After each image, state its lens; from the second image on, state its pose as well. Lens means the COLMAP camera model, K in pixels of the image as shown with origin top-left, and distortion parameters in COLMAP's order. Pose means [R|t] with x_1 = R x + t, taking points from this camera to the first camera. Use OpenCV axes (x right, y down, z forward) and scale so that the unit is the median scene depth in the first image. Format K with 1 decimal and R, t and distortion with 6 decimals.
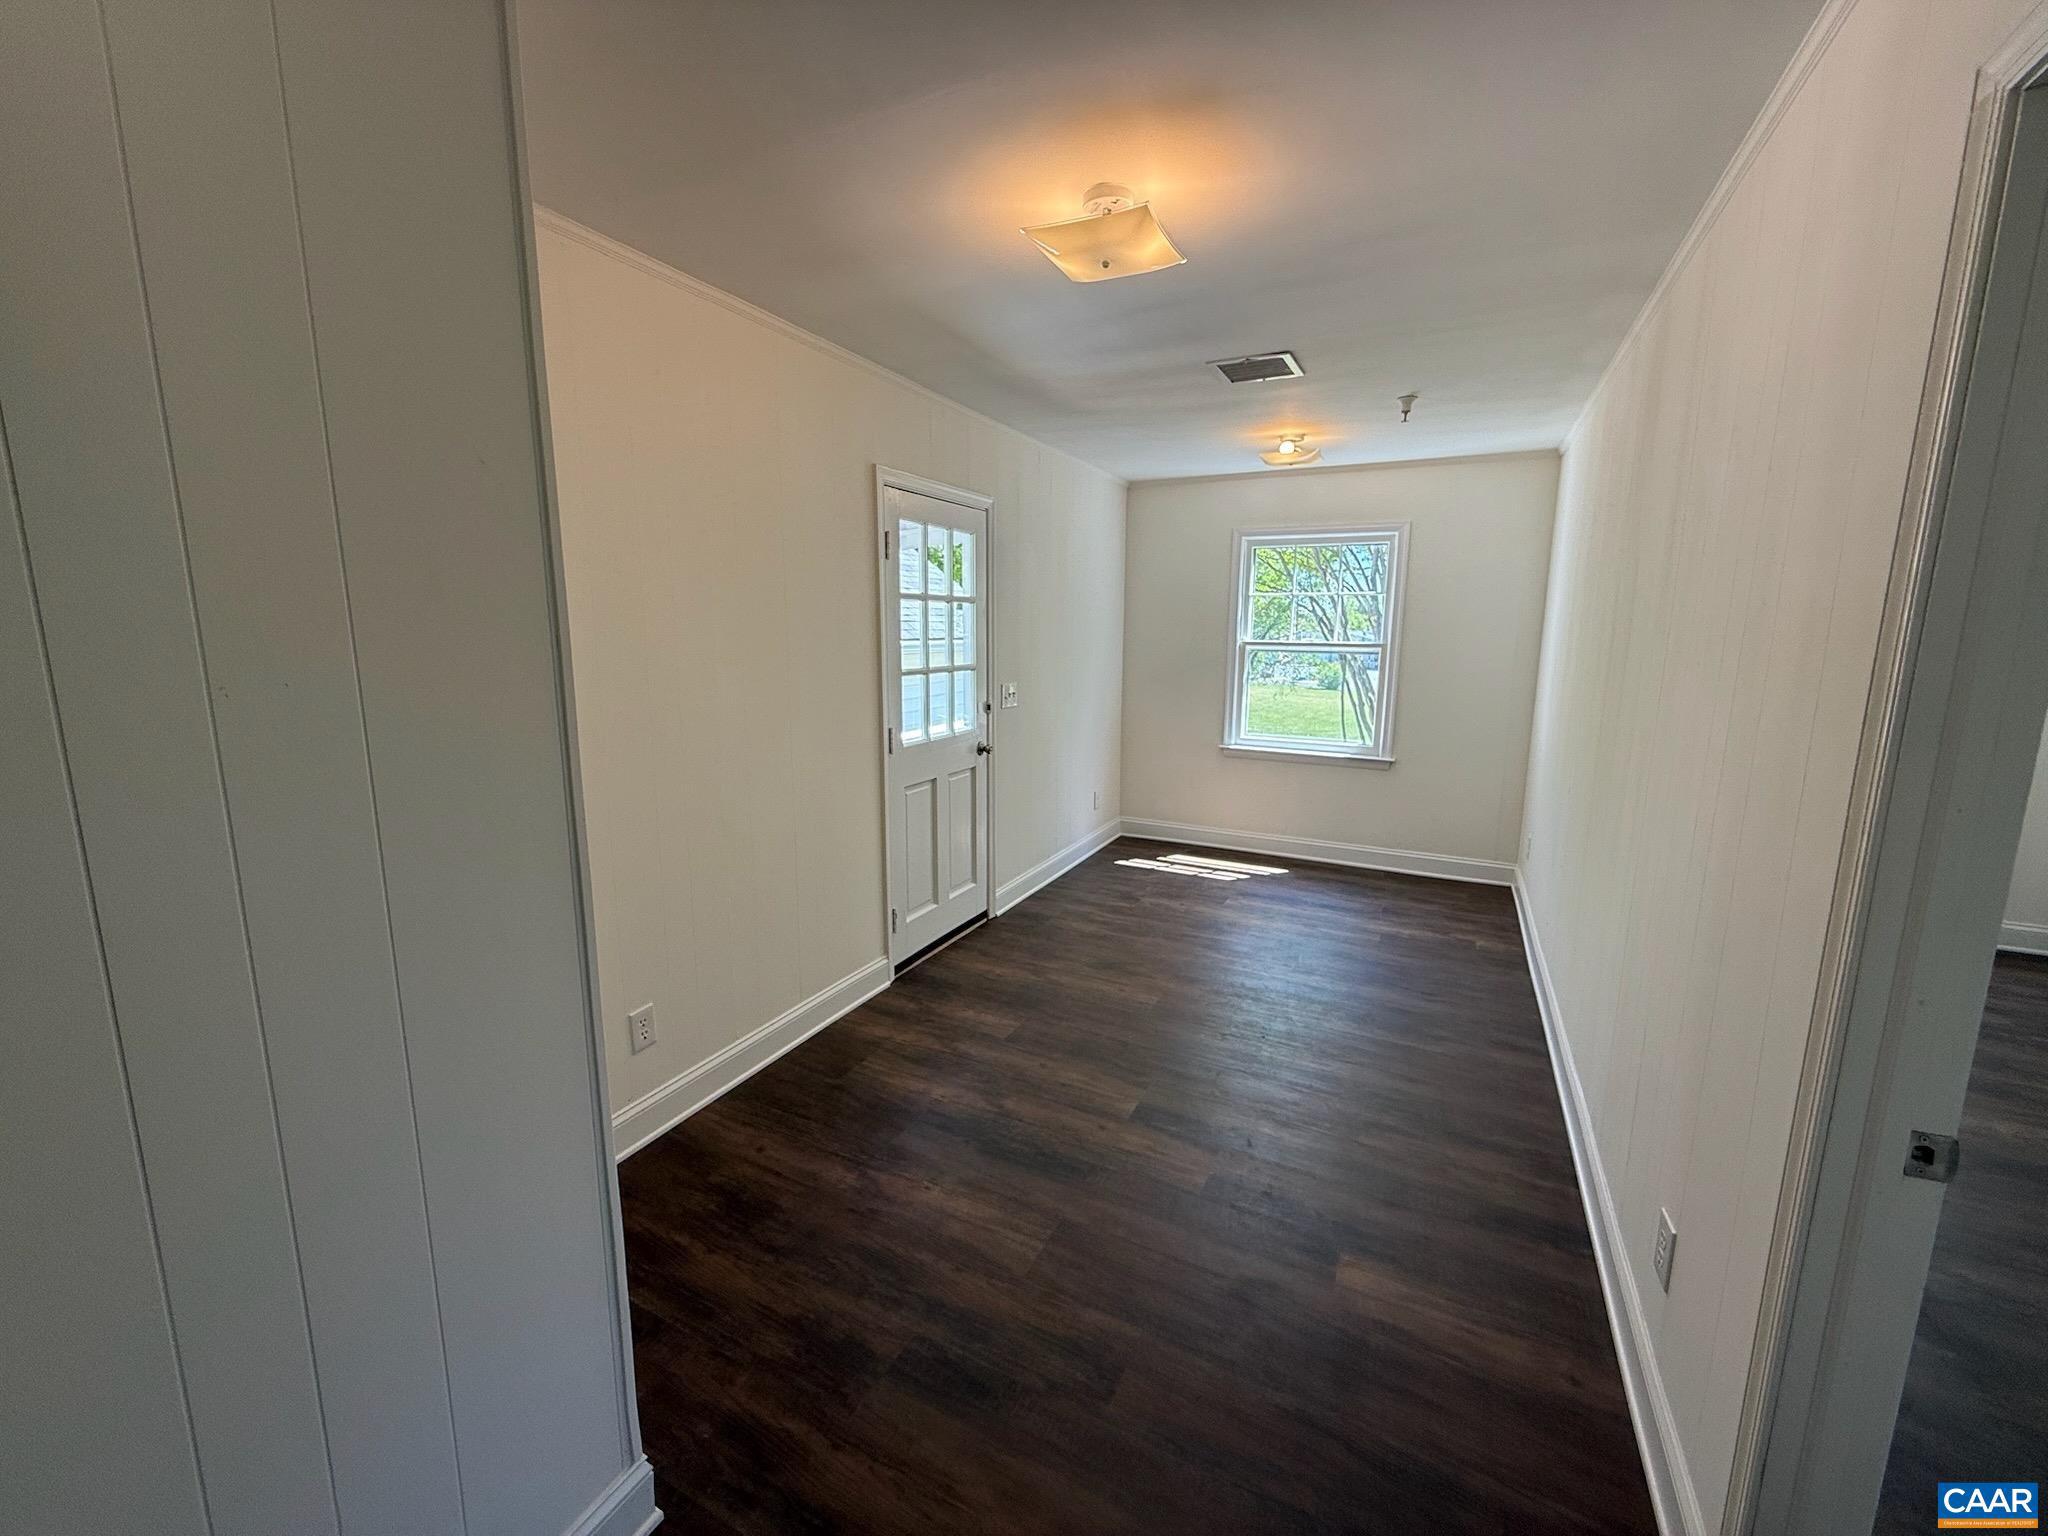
lens RADIAL K [[817.1, 0, 1021.2], [0, 817.1, 761.9], [0, 0, 1]] dist [0.000510, -0.000436]
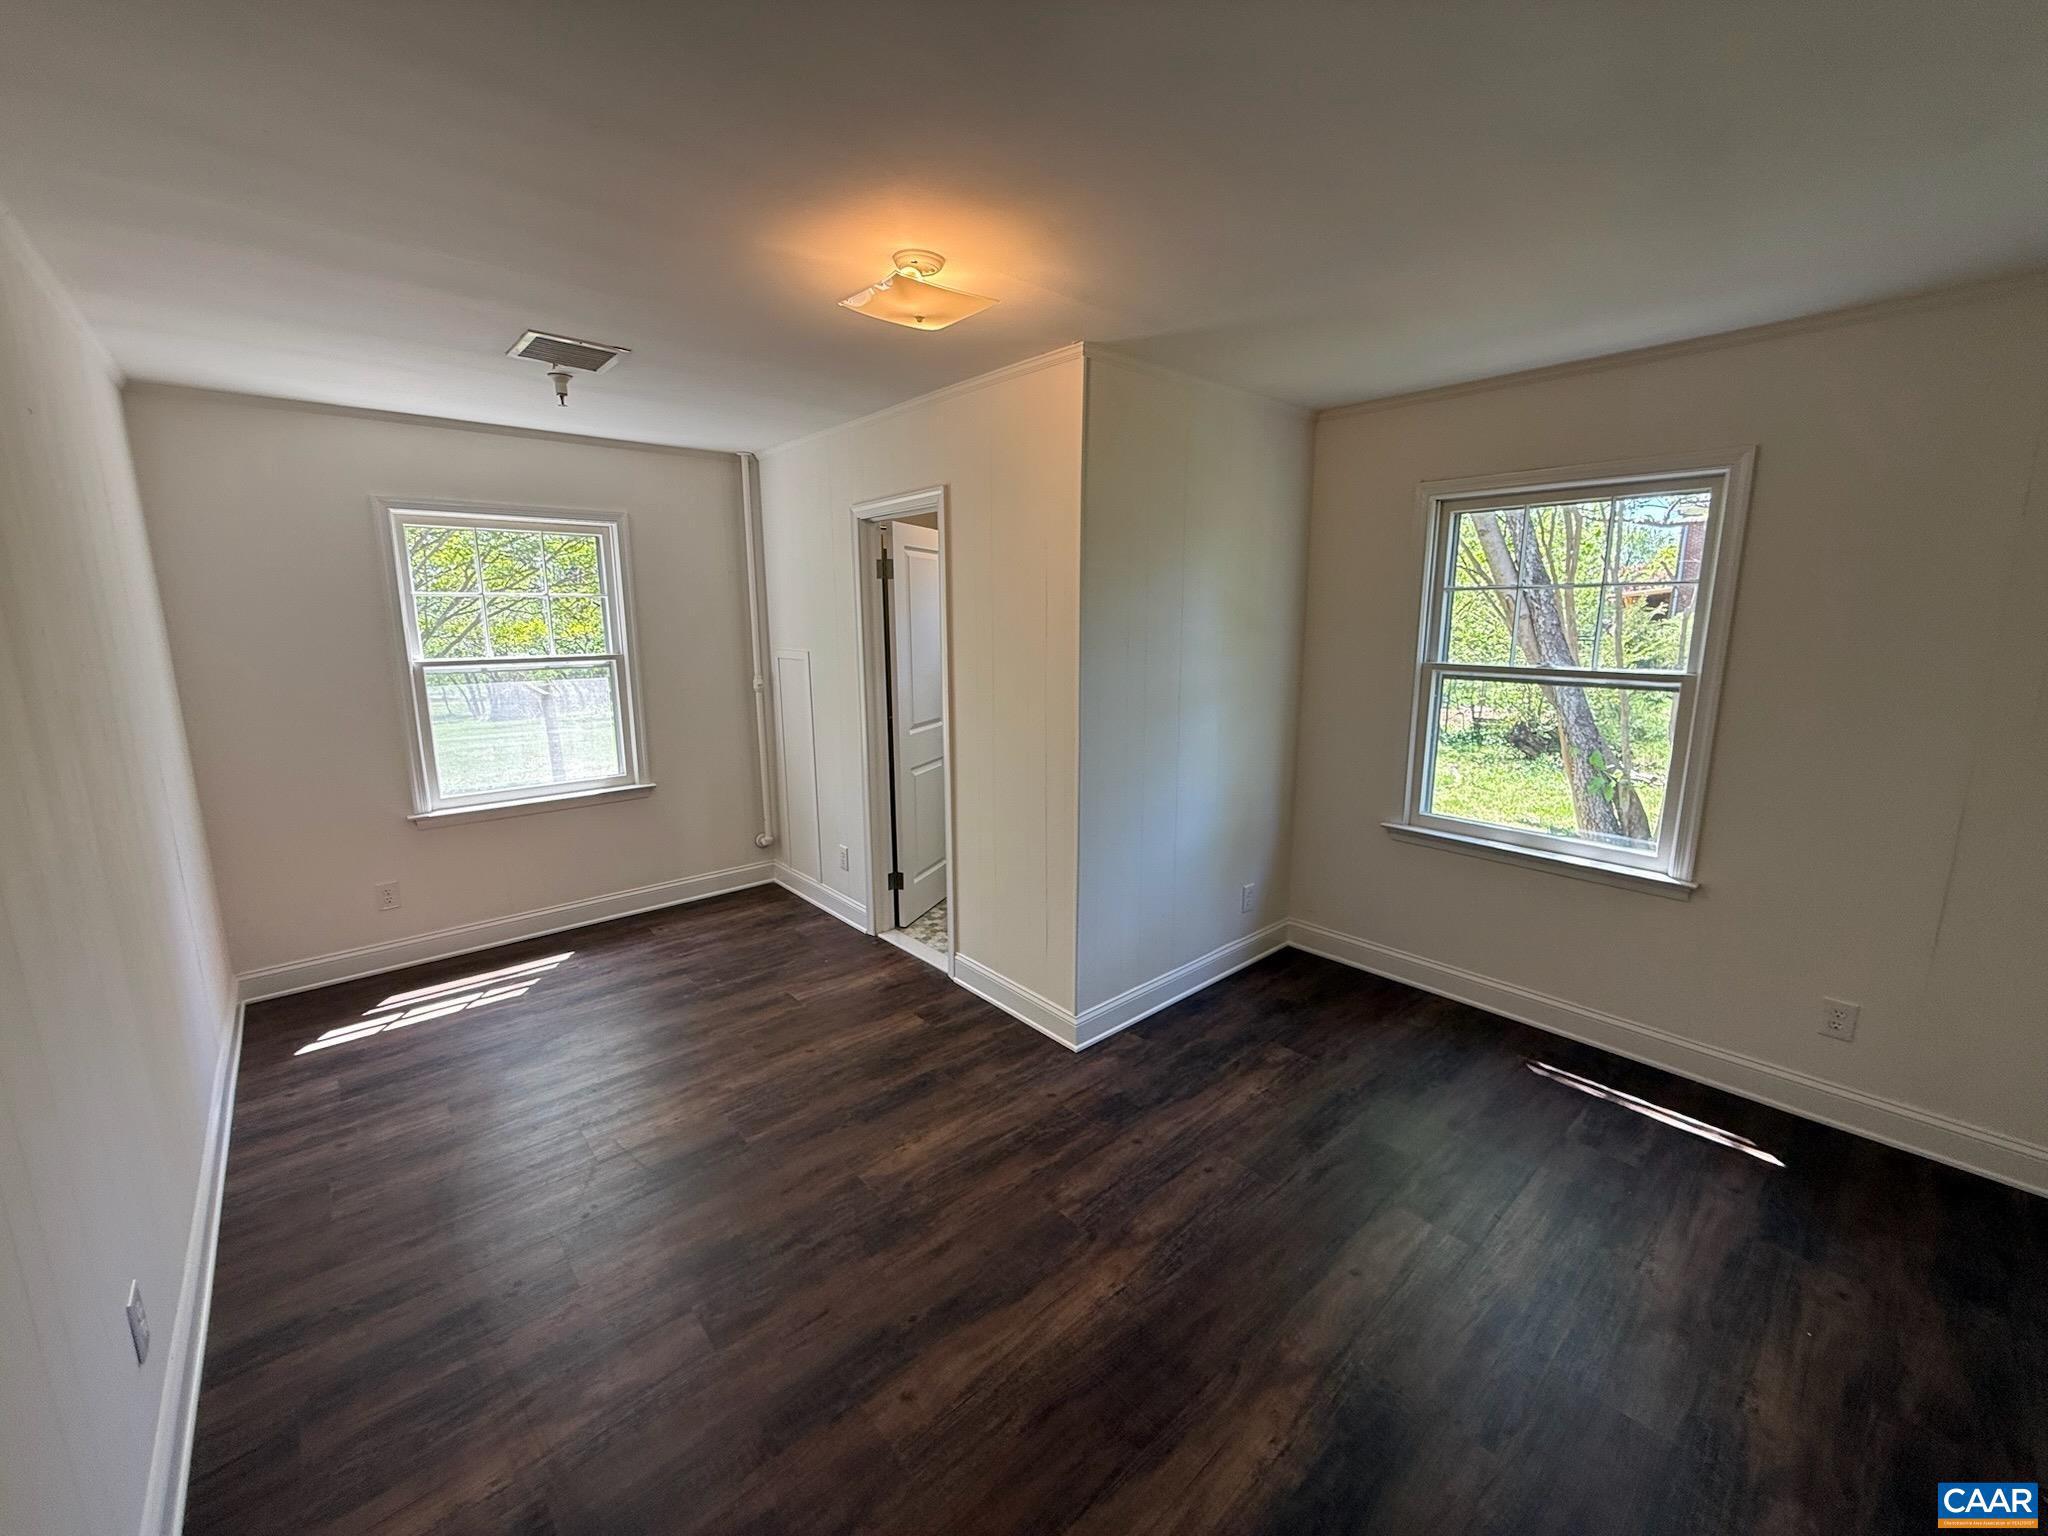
lens RADIAL K [[817.1, 0, 1021.2], [0, 817.1, 761.9], [0, 0, 1]] dist [0.000510, -0.000436]
pose [[0.389904, -0.175398, 0.903997, -0.173248], [0.166109, 0.978985, 0.118303, -0.062679], [-0.905750, 0.104035, 0.410845, 0.266168]]
